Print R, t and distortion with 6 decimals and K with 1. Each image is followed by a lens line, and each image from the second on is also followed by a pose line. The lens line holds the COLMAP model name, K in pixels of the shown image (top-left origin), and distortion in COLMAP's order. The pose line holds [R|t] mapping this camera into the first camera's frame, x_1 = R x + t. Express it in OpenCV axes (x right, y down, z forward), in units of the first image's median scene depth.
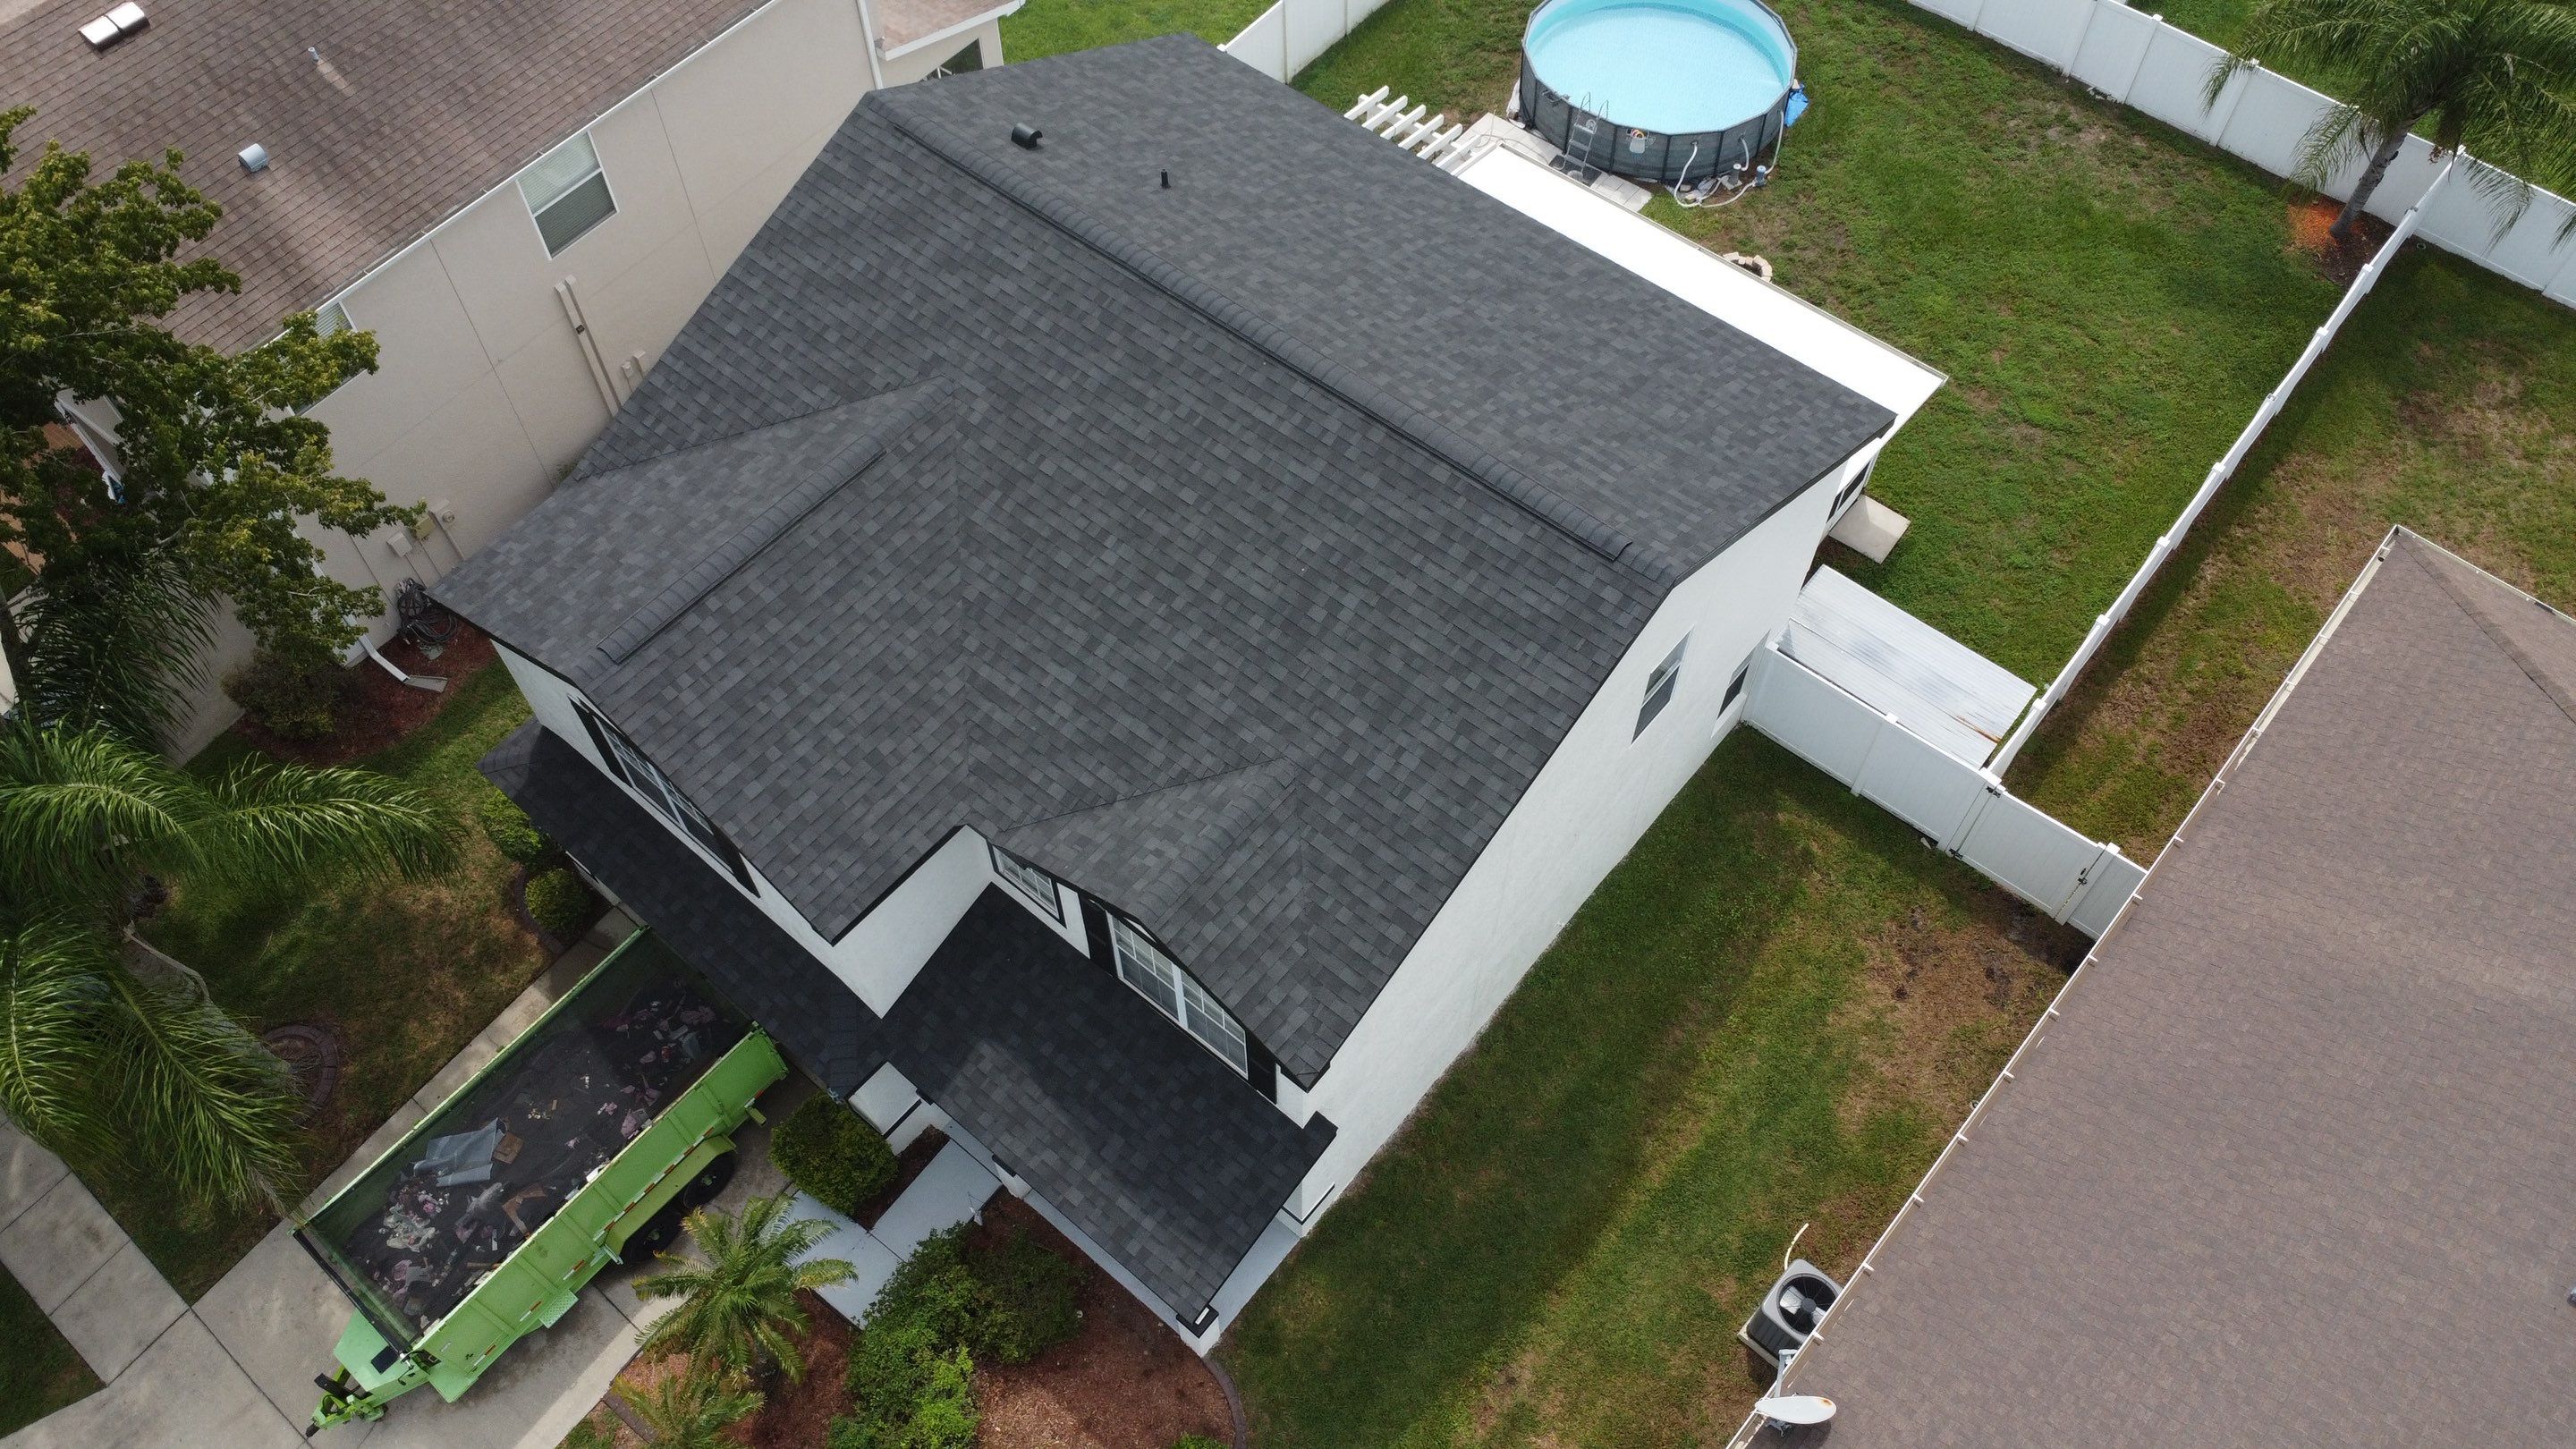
lens RADIAL K [[1874.4, 0, 1283.5], [0, 1874.4, 717.7], [0, 0, 1]] dist [-0.030034, -0.008655]
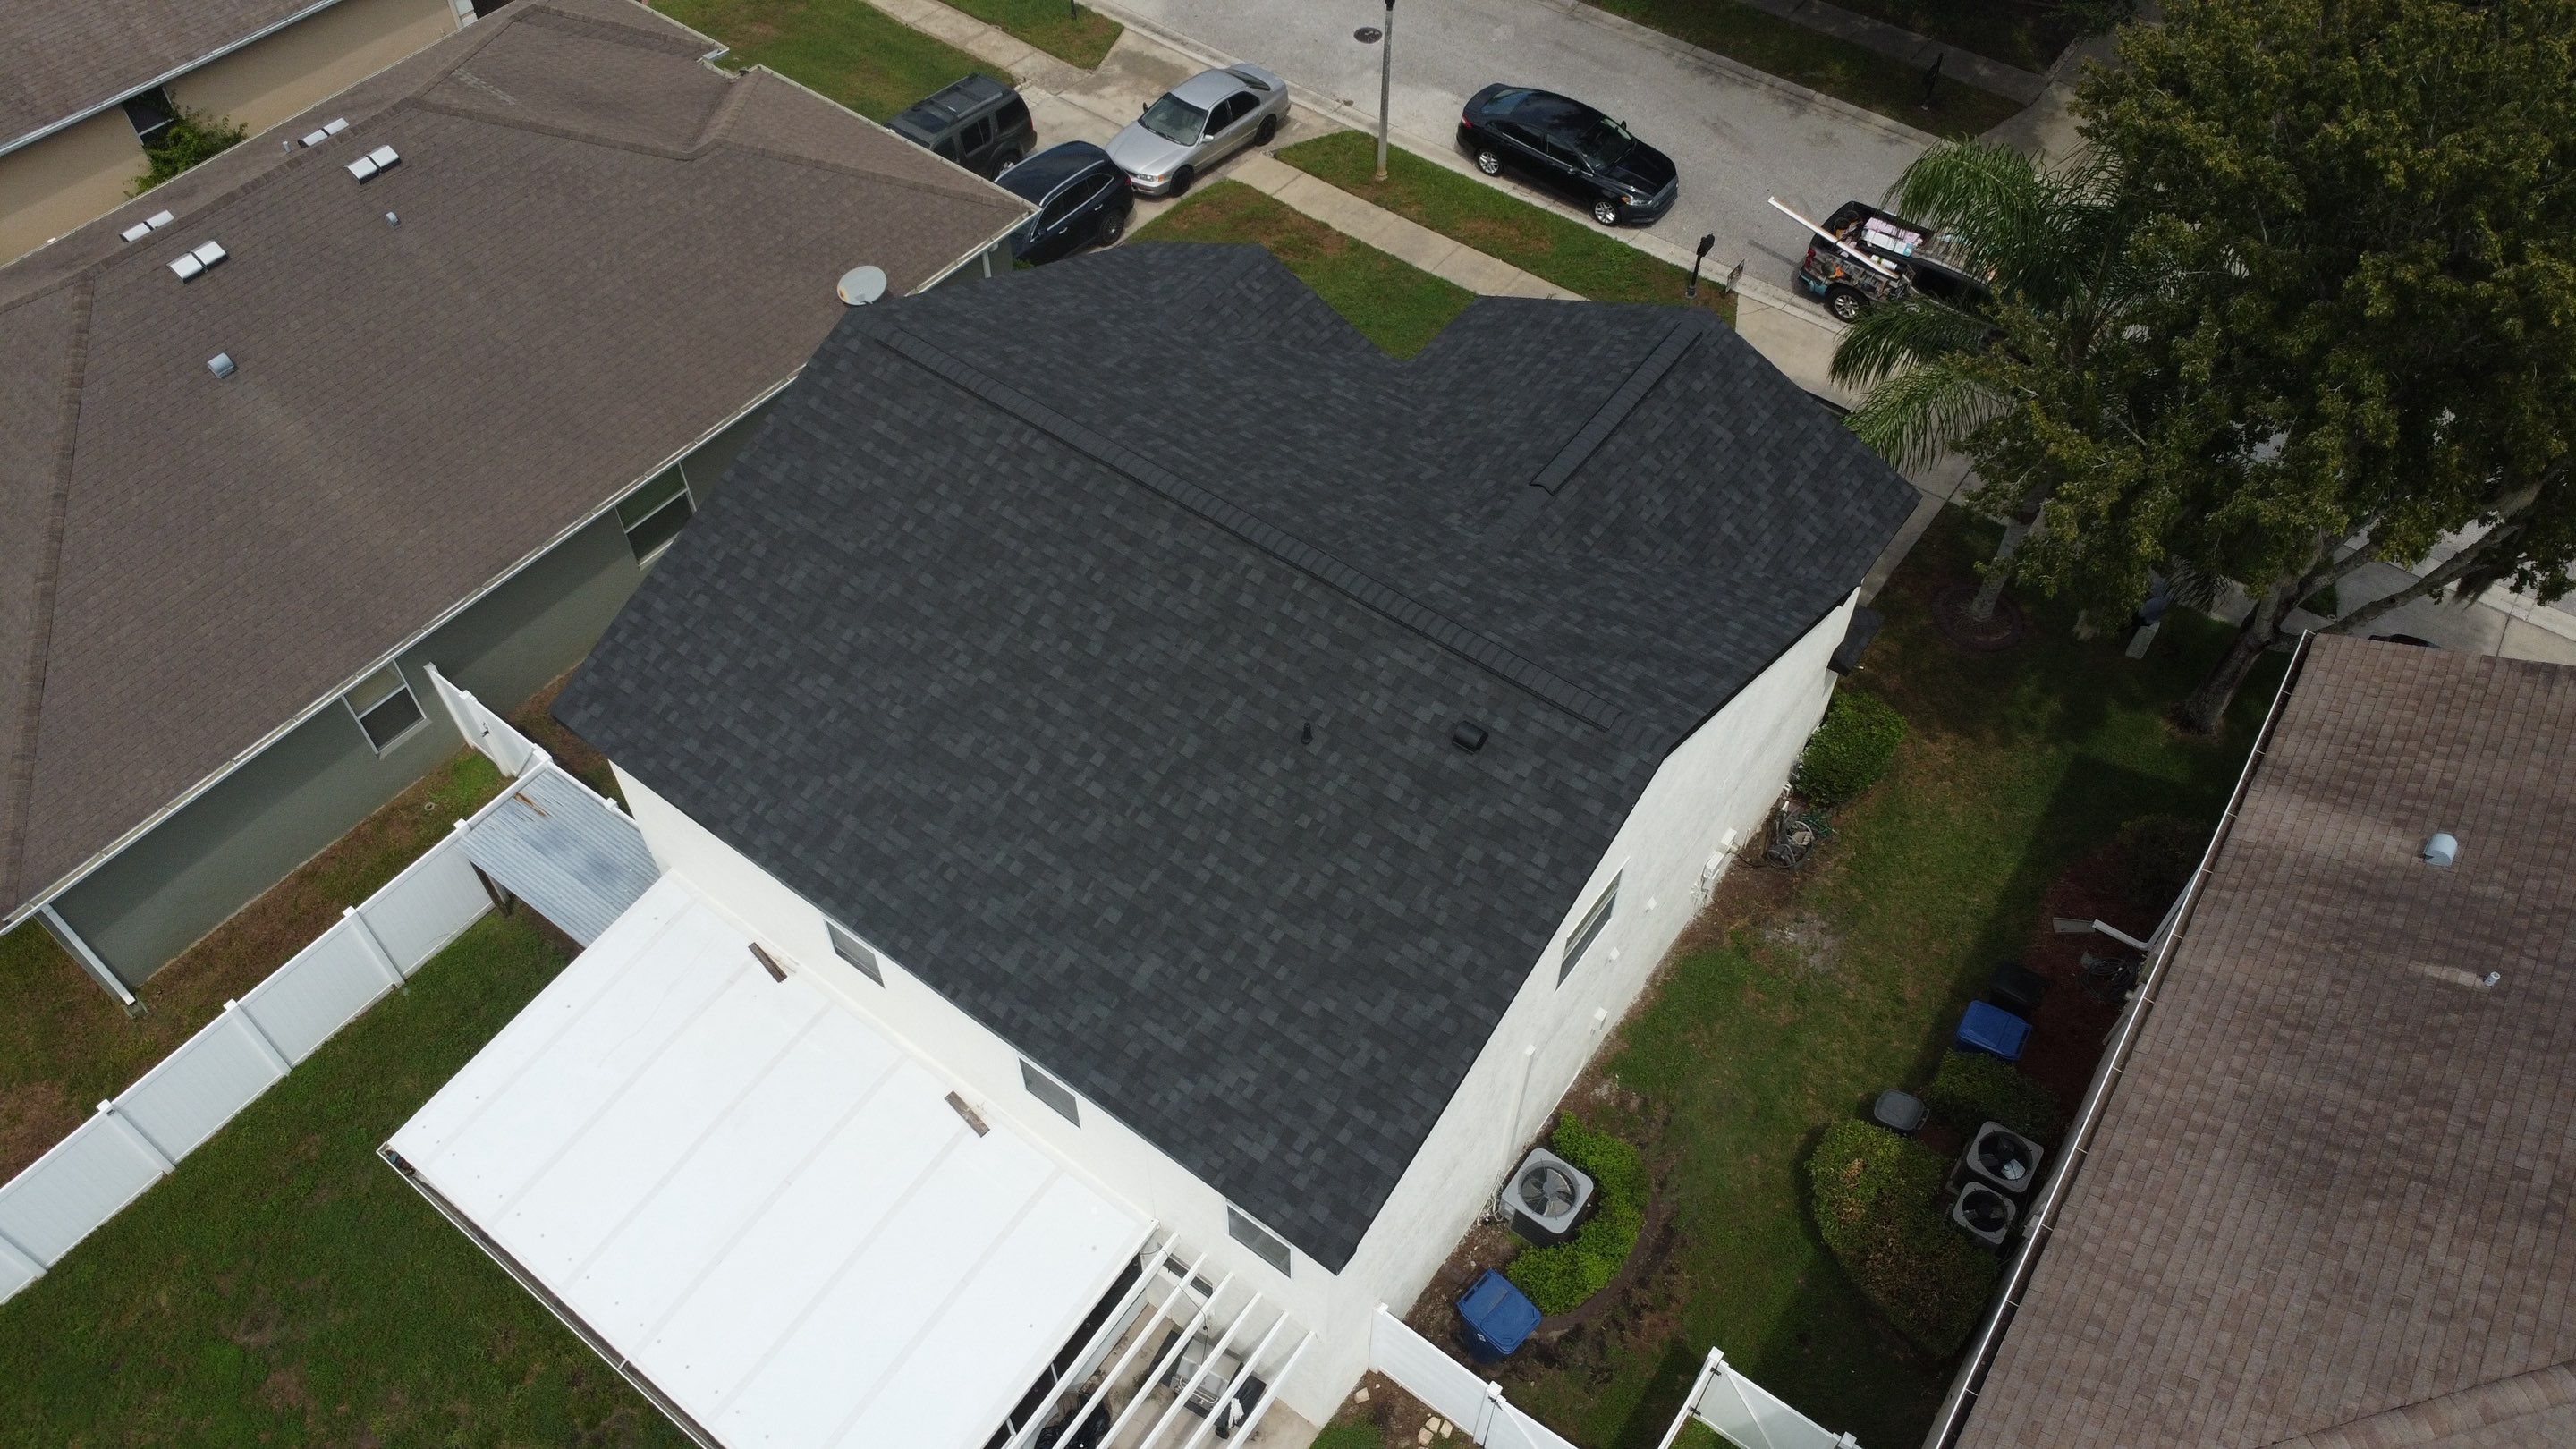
lens RADIAL K [[1874.4, 0, 1279.5], [0, 1874.4, 722.9], [0, 0, 1]] dist [-0.030034, -0.008655]
pose [[-0.998365, 0.048928, -0.029549, -0.025346], [-0.042804, -0.297393, 0.953795, -1.135887], [0.037879, 0.953501, 0.299001, 0.741616]]
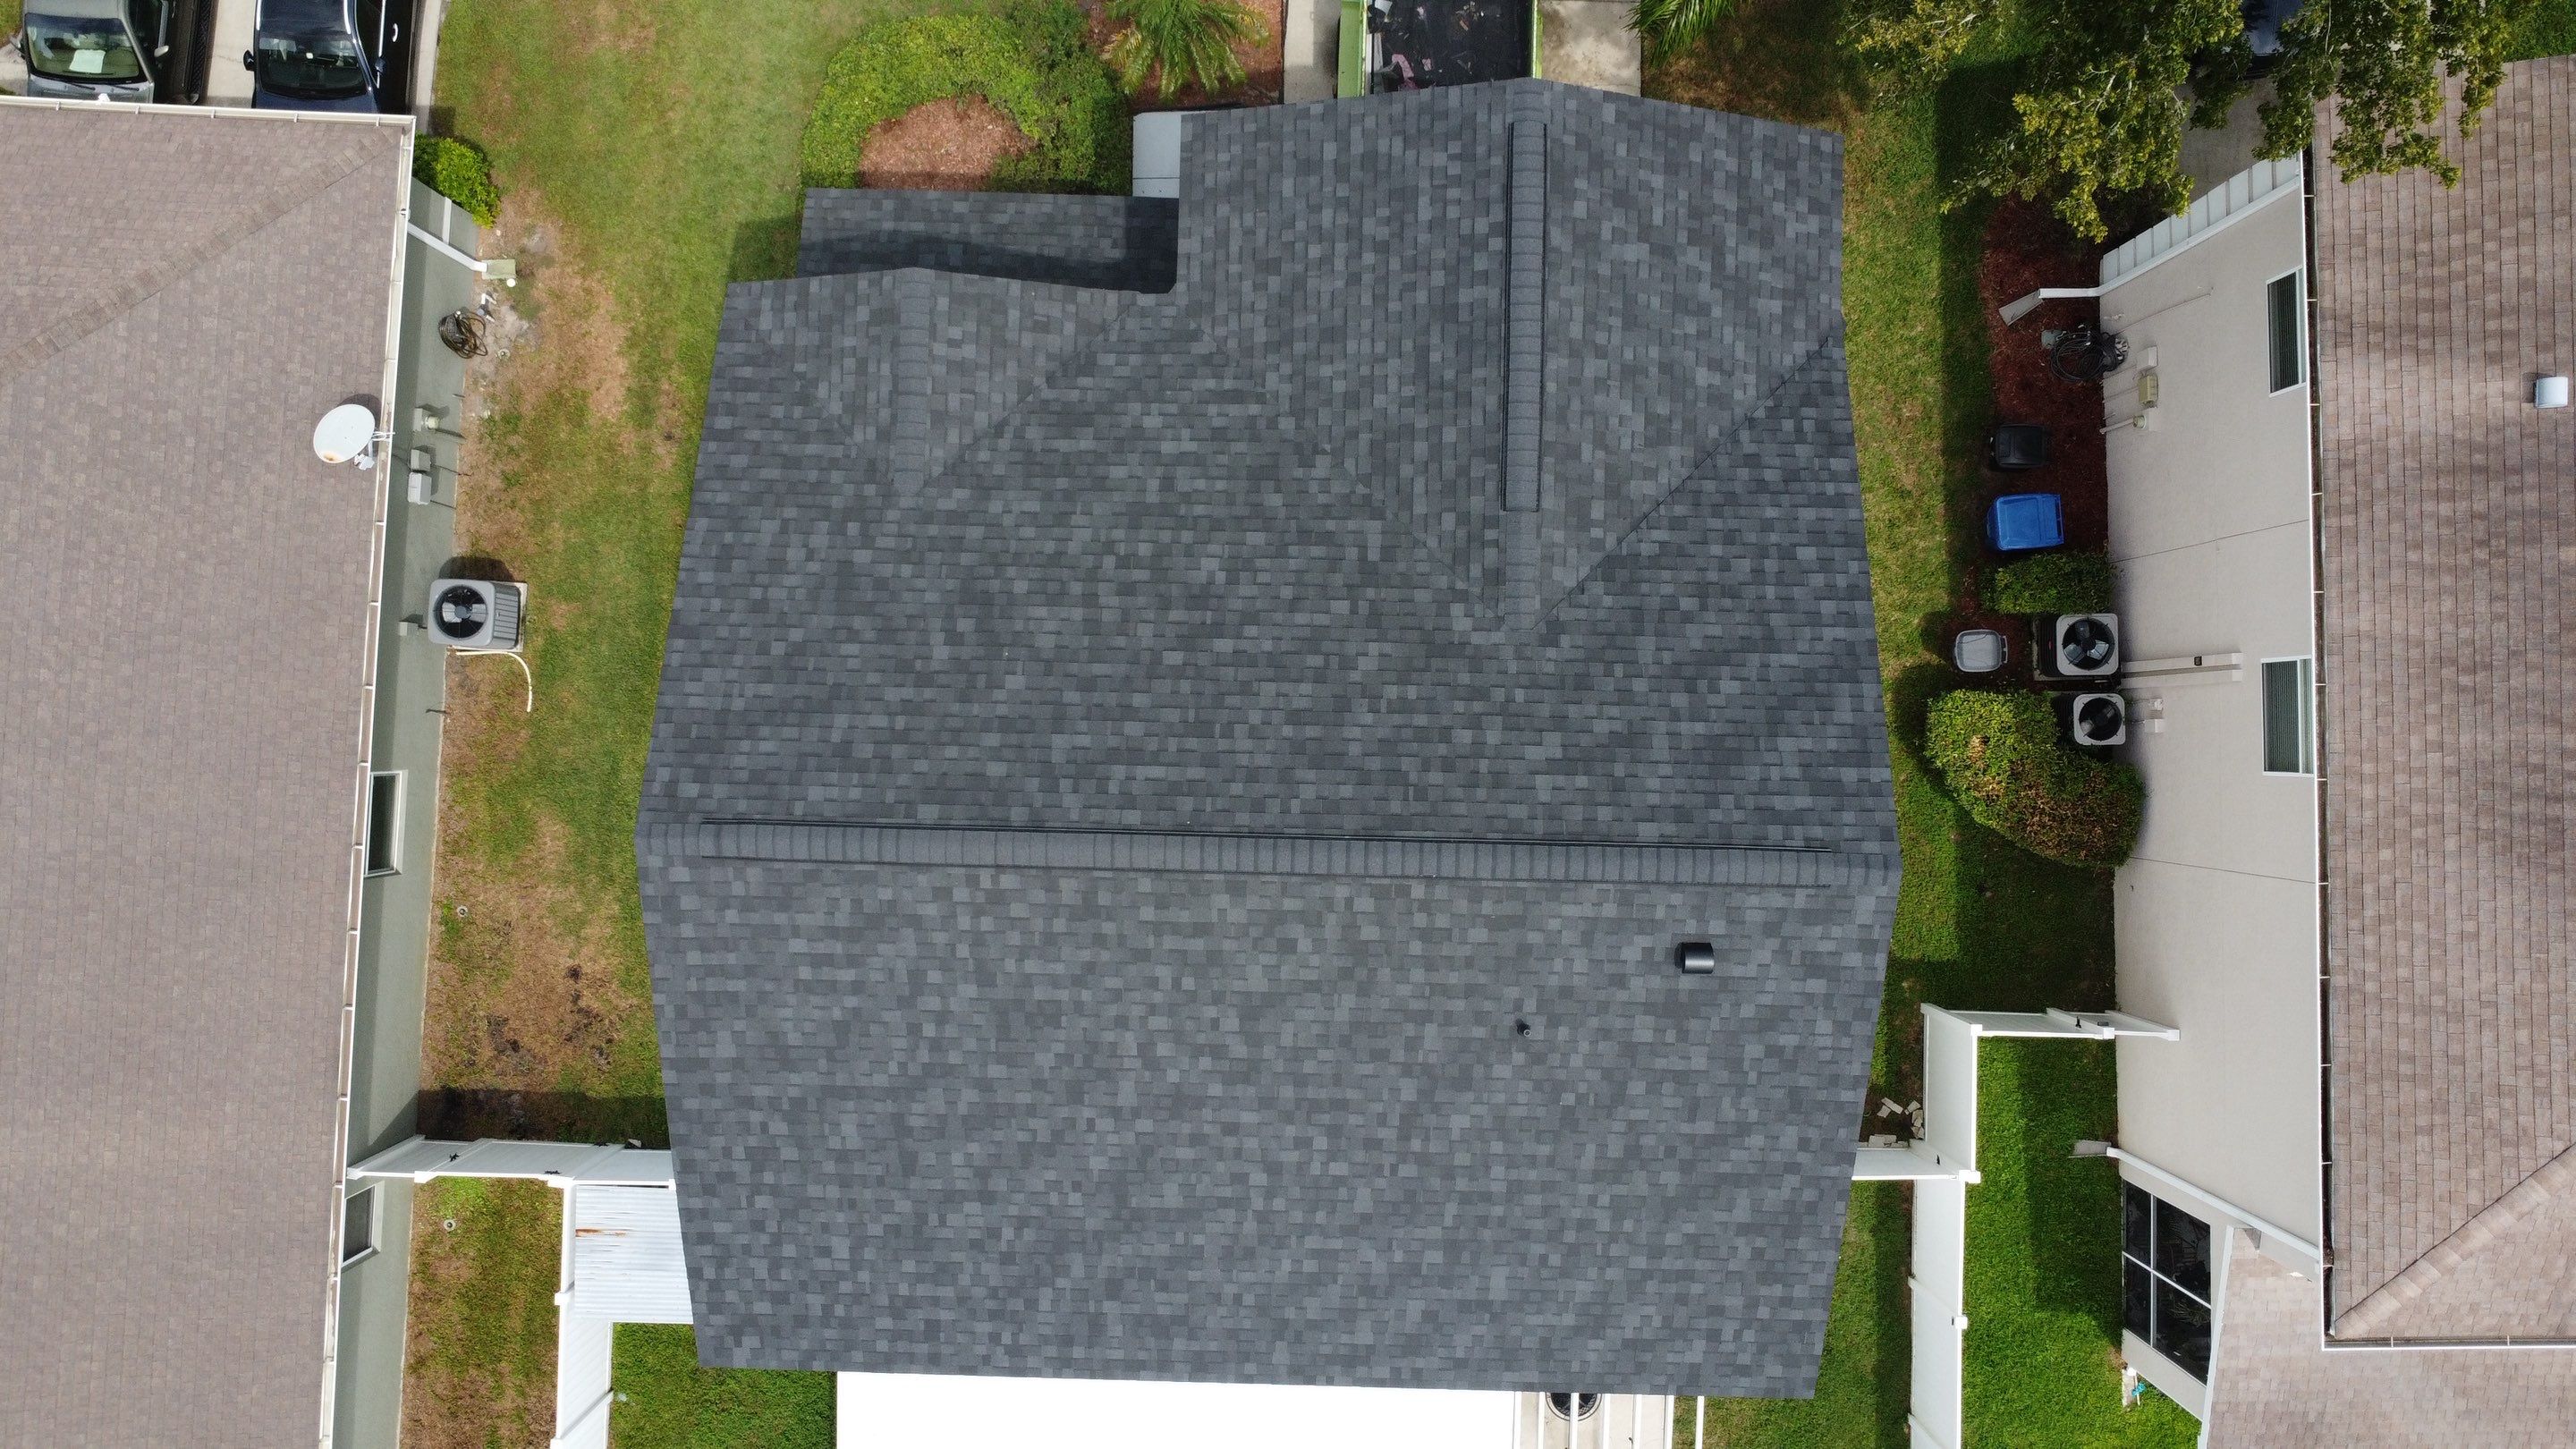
lens RADIAL K [[1874.4, 0, 1281.1], [0, 1874.4, 720.6], [0, 0, 1]] dist [-0.030034, -0.008655]
pose [[-0.782687, 0.622411, 0.002610, -0.067250], [-0.513555, -0.648158, 0.562274, -0.598935], [0.351657, 0.438744, 0.826947, 0.262042]]
